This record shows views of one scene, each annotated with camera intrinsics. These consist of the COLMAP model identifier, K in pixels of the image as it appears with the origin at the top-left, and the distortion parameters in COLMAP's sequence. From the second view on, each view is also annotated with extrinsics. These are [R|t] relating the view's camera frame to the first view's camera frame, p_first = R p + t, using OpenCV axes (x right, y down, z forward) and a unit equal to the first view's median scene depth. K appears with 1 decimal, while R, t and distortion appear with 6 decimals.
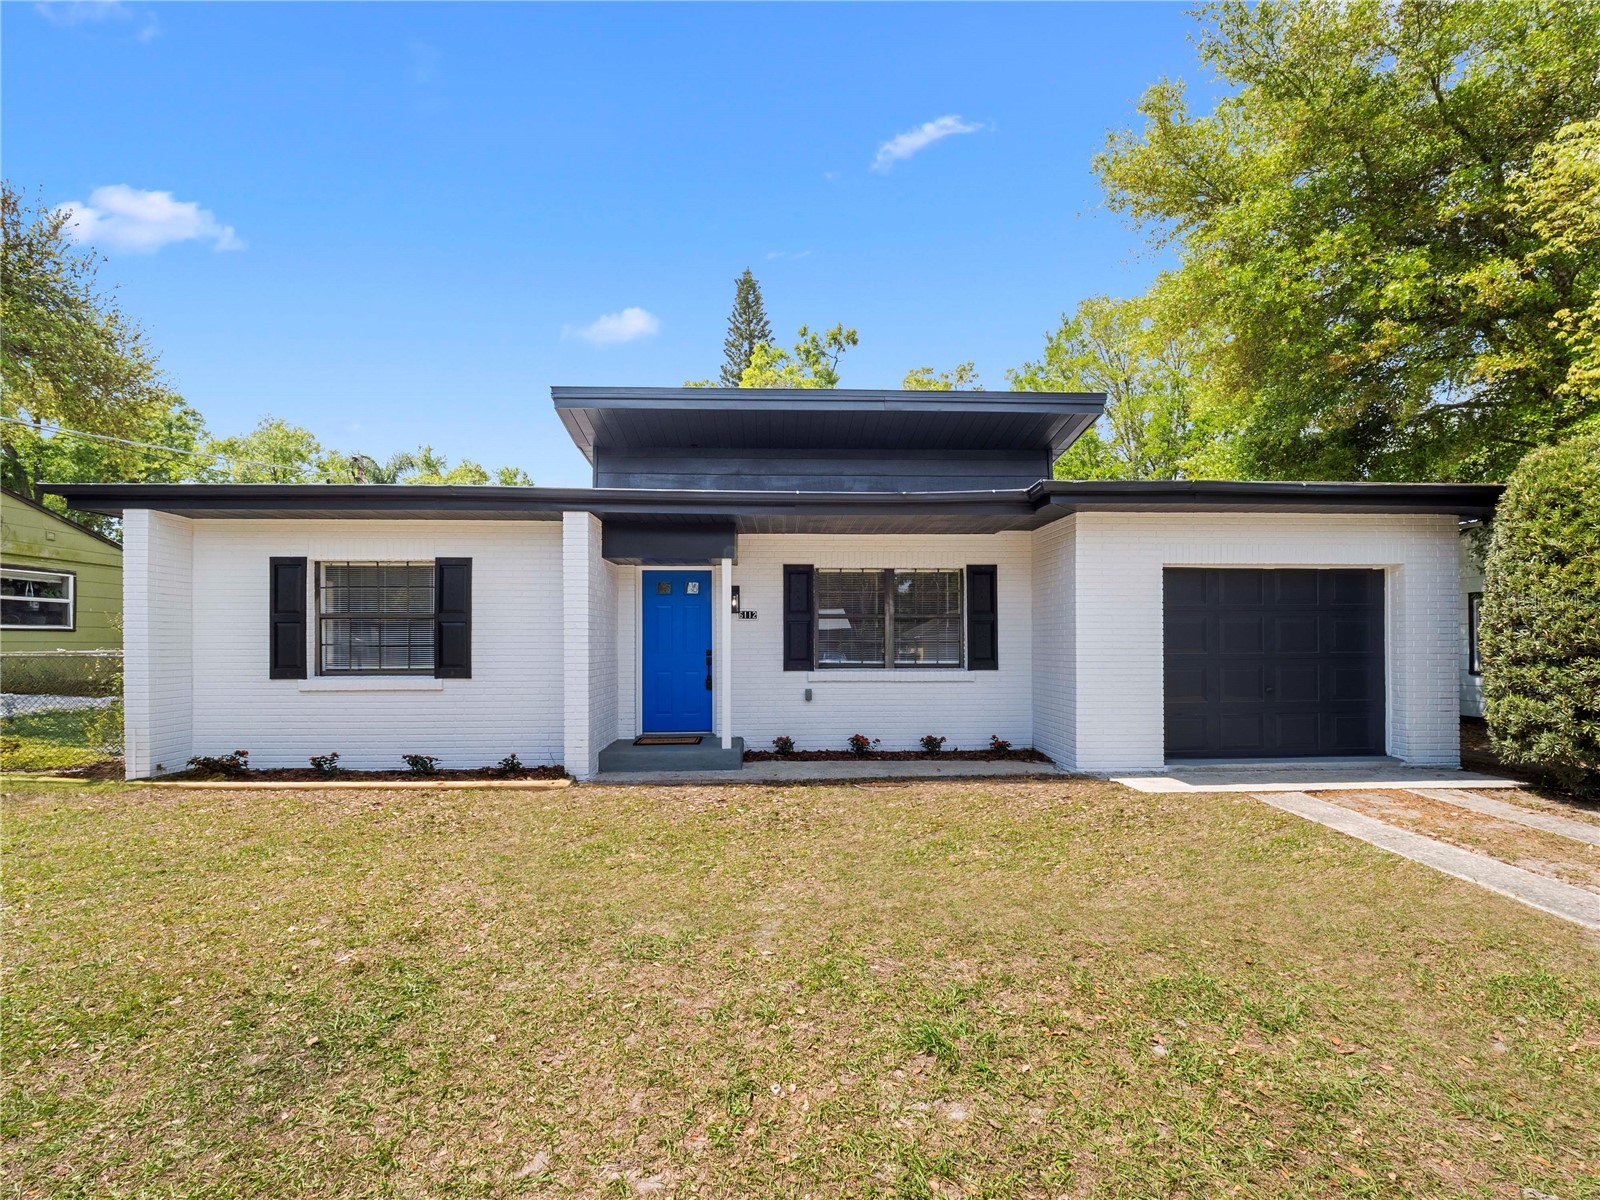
lens RADIAL K [[647.7, 0, 801.6], [0, 647.7, 638.7], [0, 0, 1]] dist [-0.000750, -0.000160]
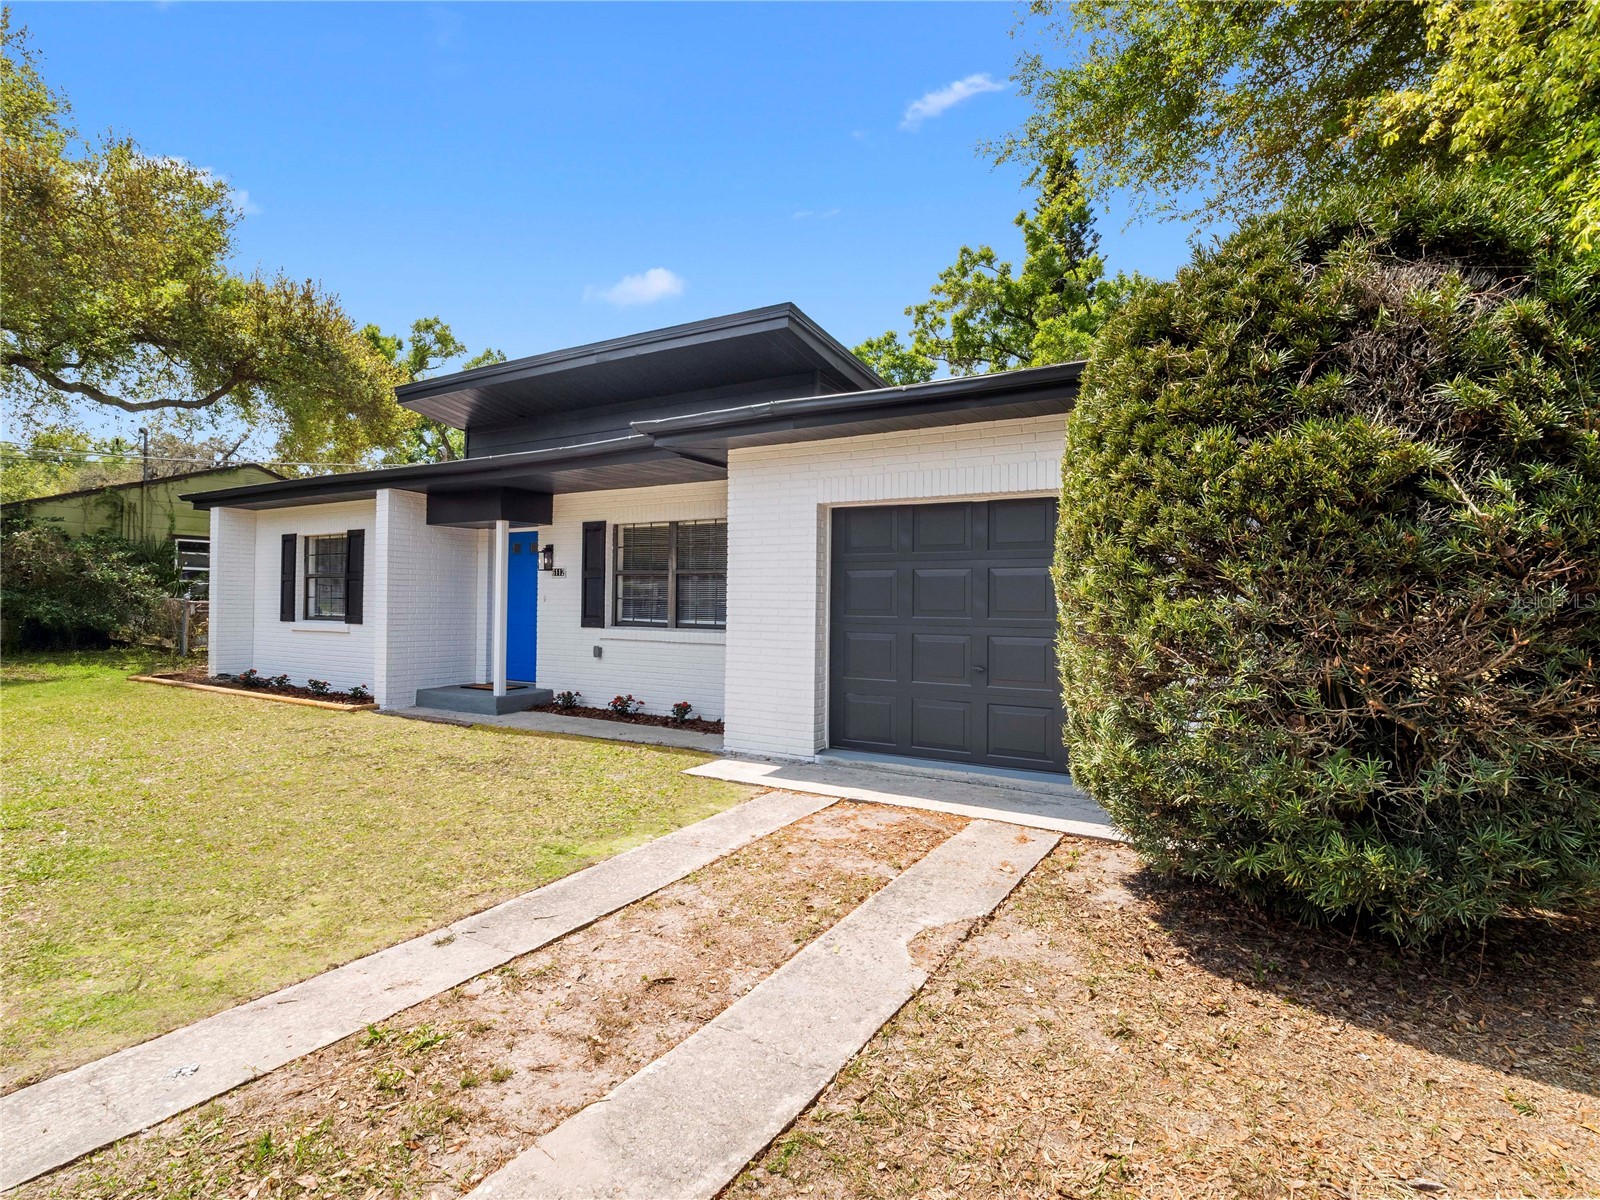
lens RADIAL K [[782.2, 0, 800.0], [0, 782.2, 600.0], [0, 0, 1]] dist [0.000477, 0.000078]
pose [[0.843147, 0.010635, -0.537578, 0.959746], [-0.007670, 0.999941, 0.007753, -0.004700], [0.537629, -0.002414, 0.843178, 0.153404]]
